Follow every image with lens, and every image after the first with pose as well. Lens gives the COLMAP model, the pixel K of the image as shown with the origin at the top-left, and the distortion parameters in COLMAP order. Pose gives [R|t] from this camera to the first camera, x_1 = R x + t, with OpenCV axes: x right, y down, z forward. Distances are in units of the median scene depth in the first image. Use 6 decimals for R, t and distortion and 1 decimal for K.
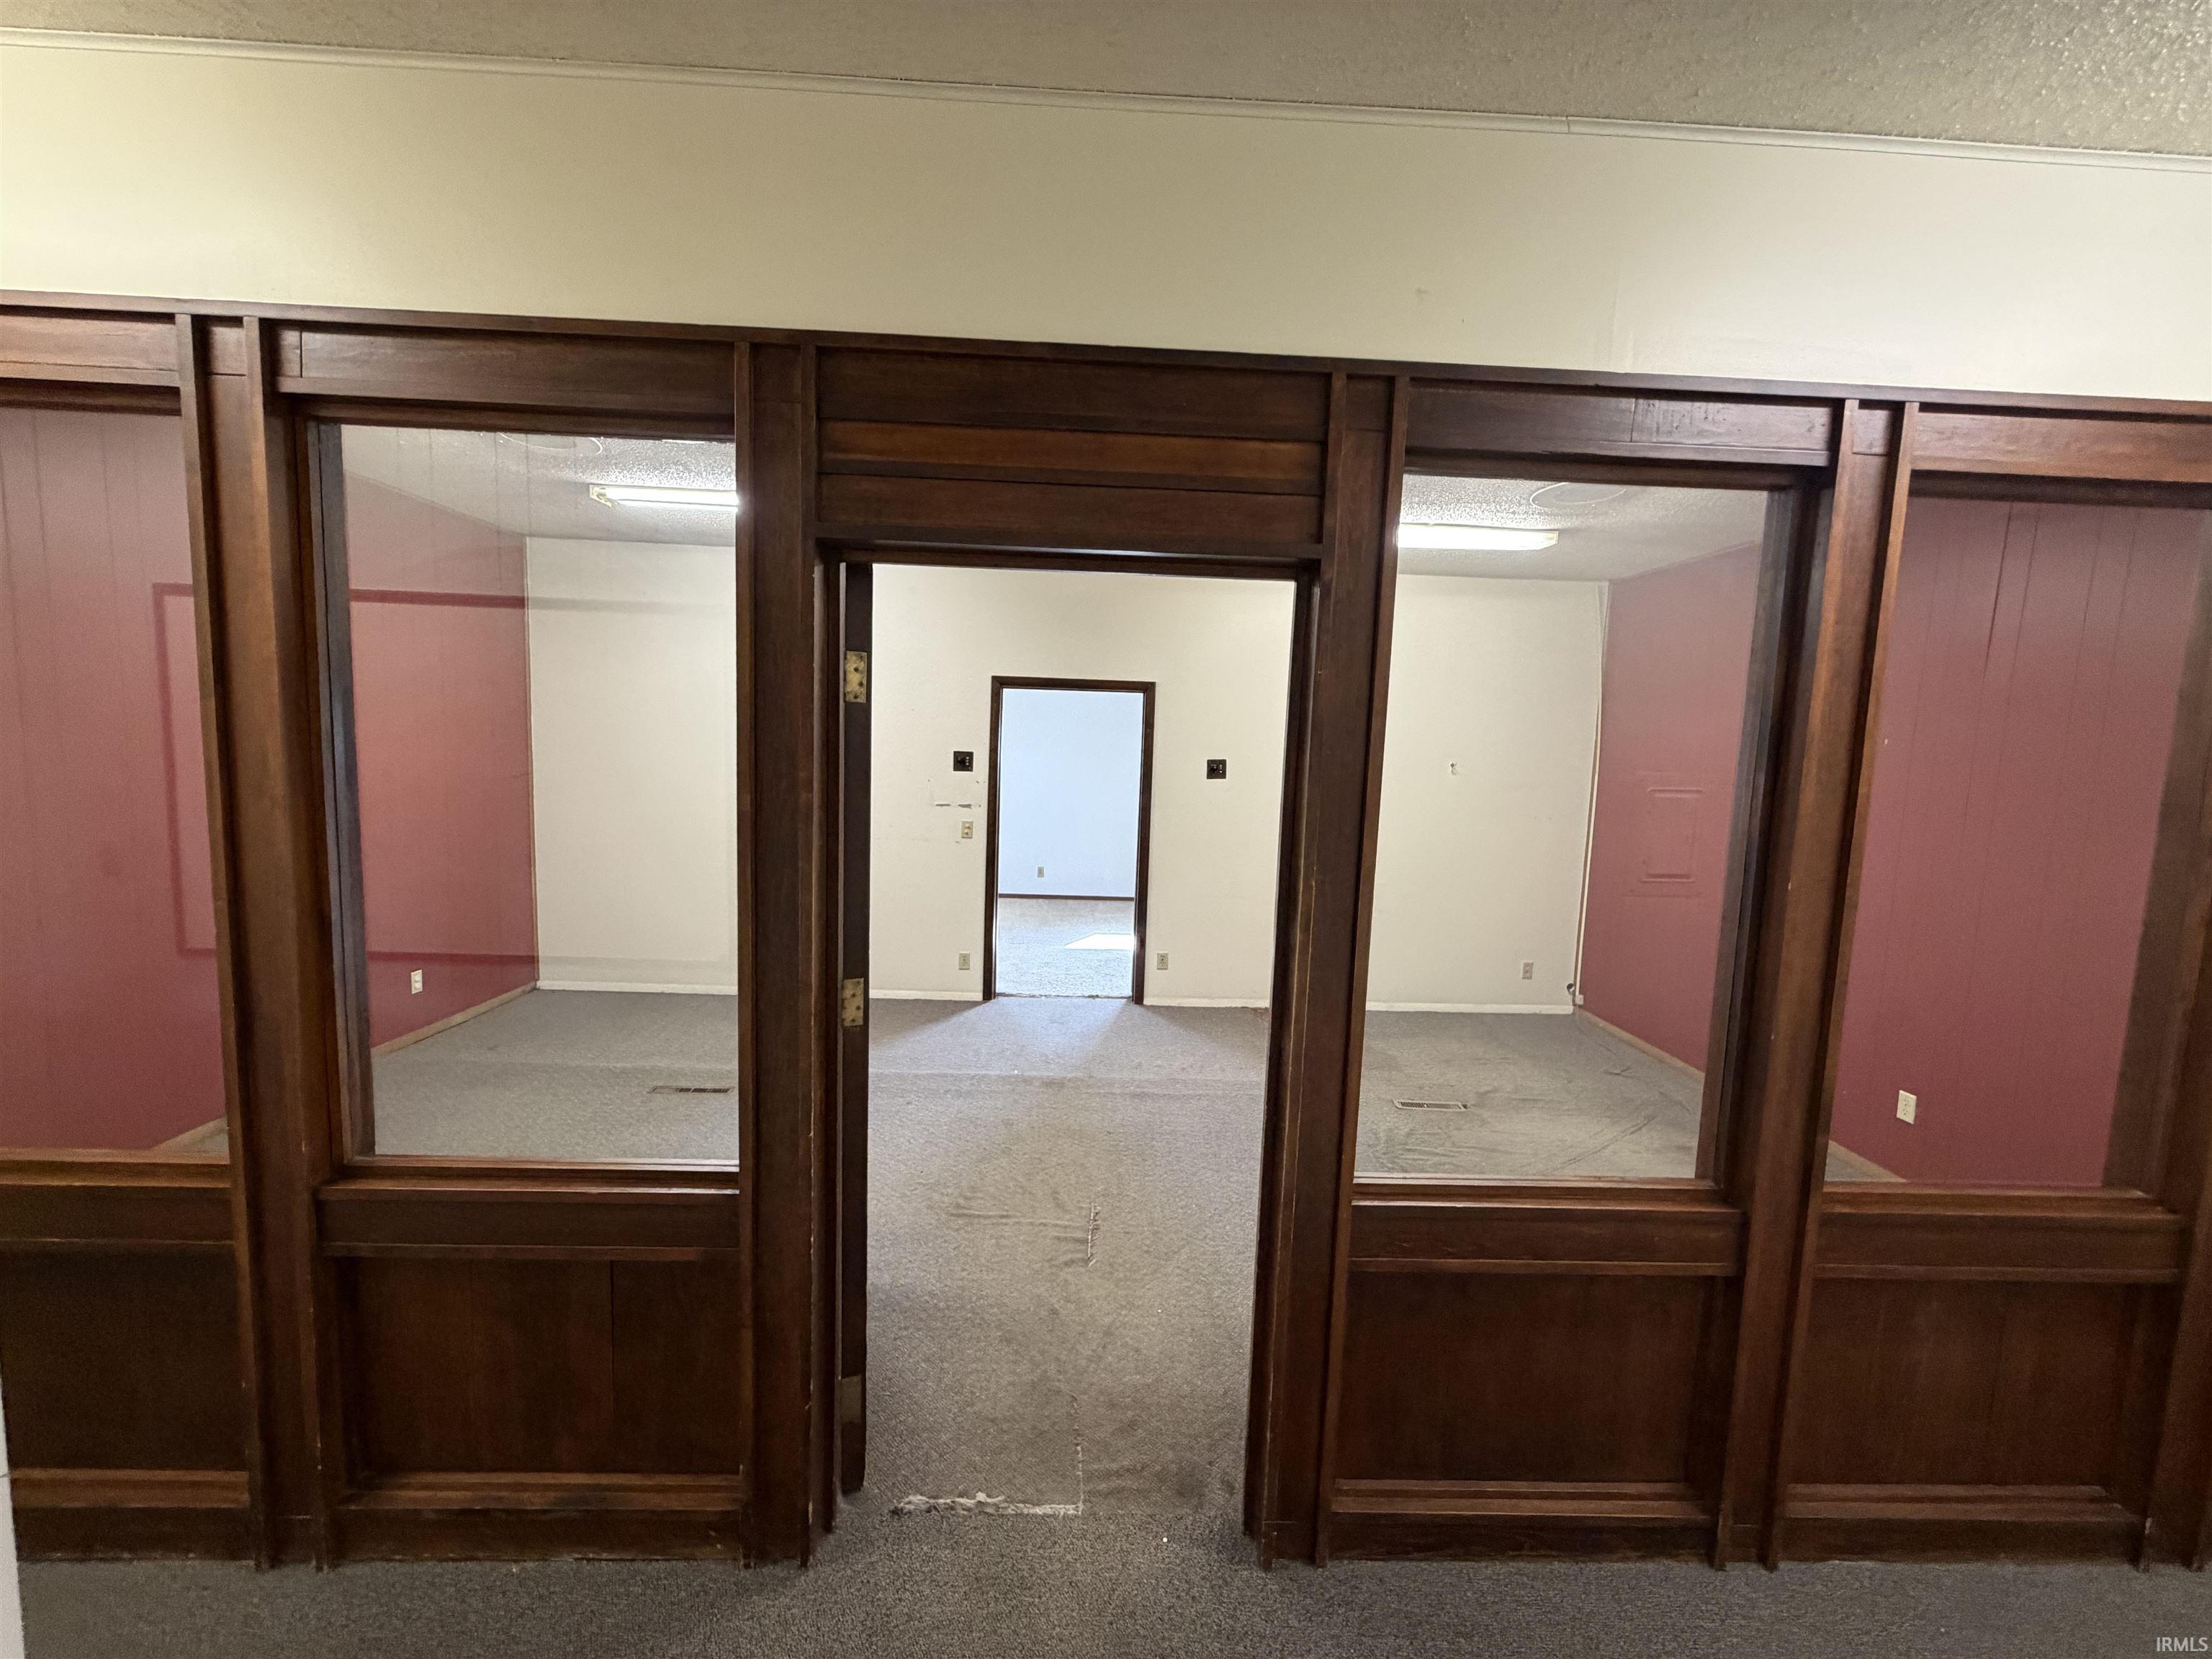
lens RADIAL K [[880.9, 0, 1101.7], [0, 880.9, 832.4], [0, 0, 1]] dist [0.001337, -0.000335]
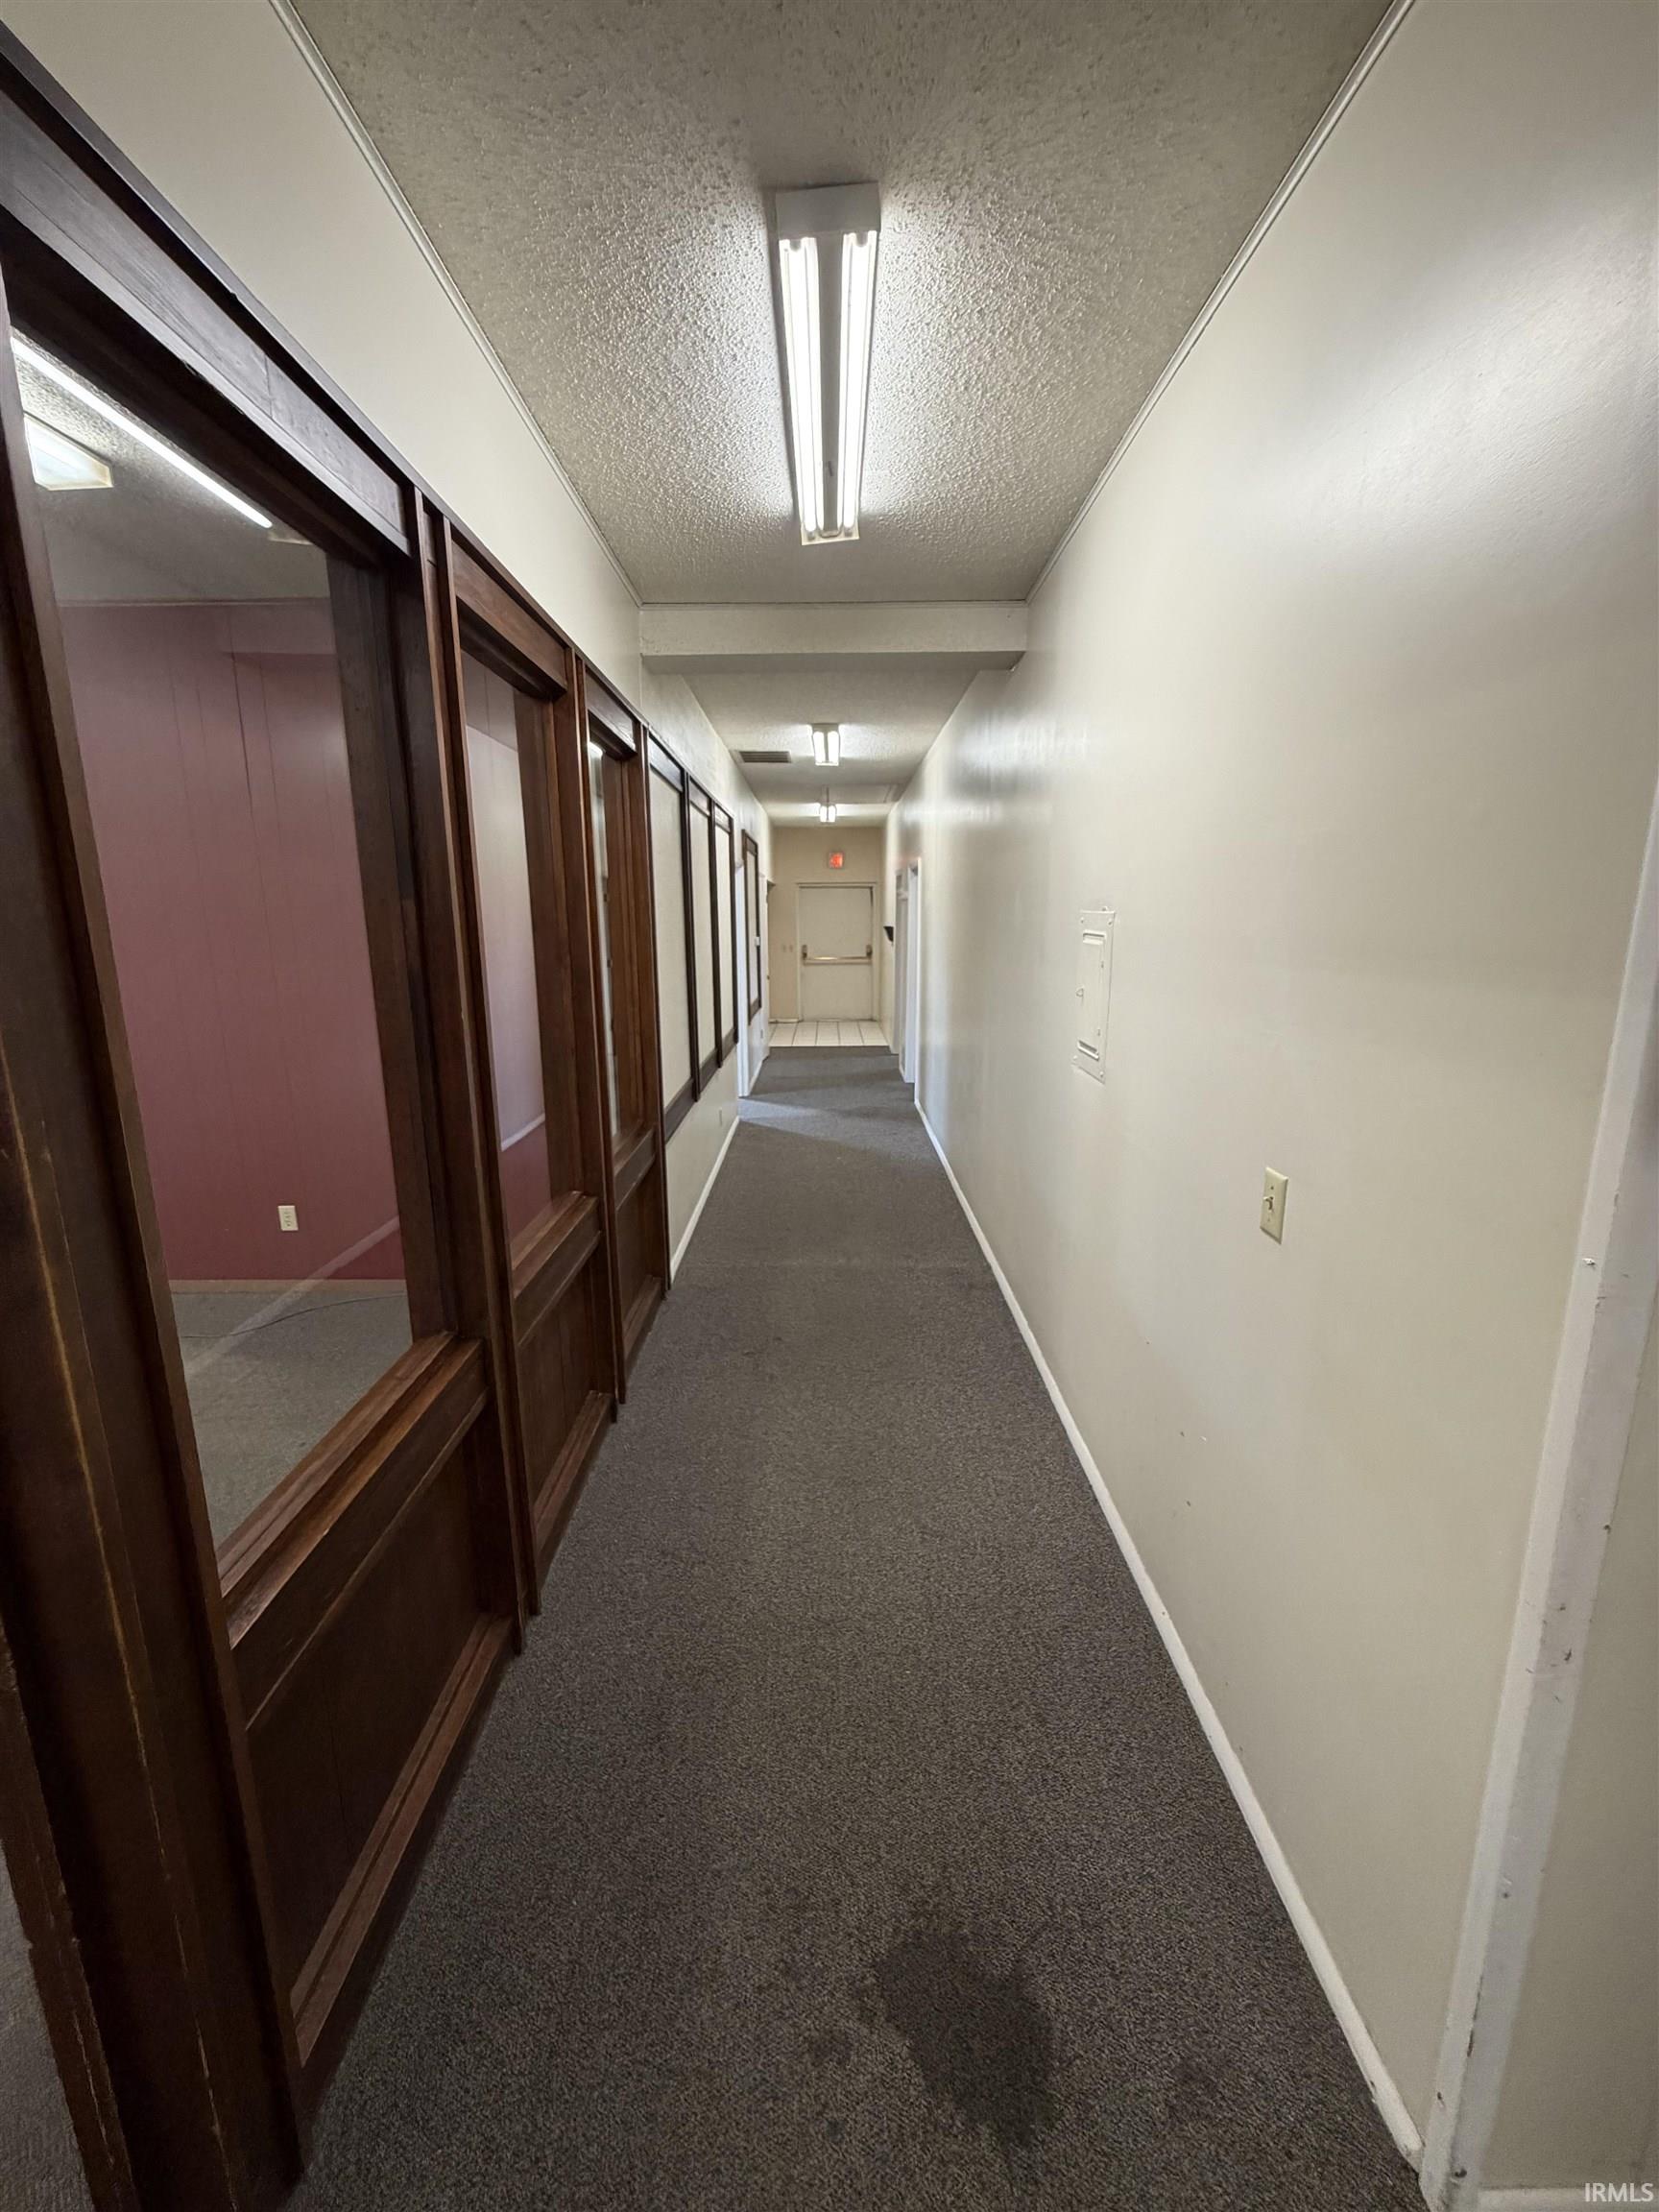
lens RADIAL K [[880.9, 0, 824.0], [0, 880.9, 1108.2], [0, 0, 1]] dist [0.001337, -0.000335]
pose [[0.012310, -0.251550, 0.967766, -0.181020], [0.103083, 0.963002, 0.249001, -0.041580], [-0.994597, 0.096695, 0.037785, 0.523060]]
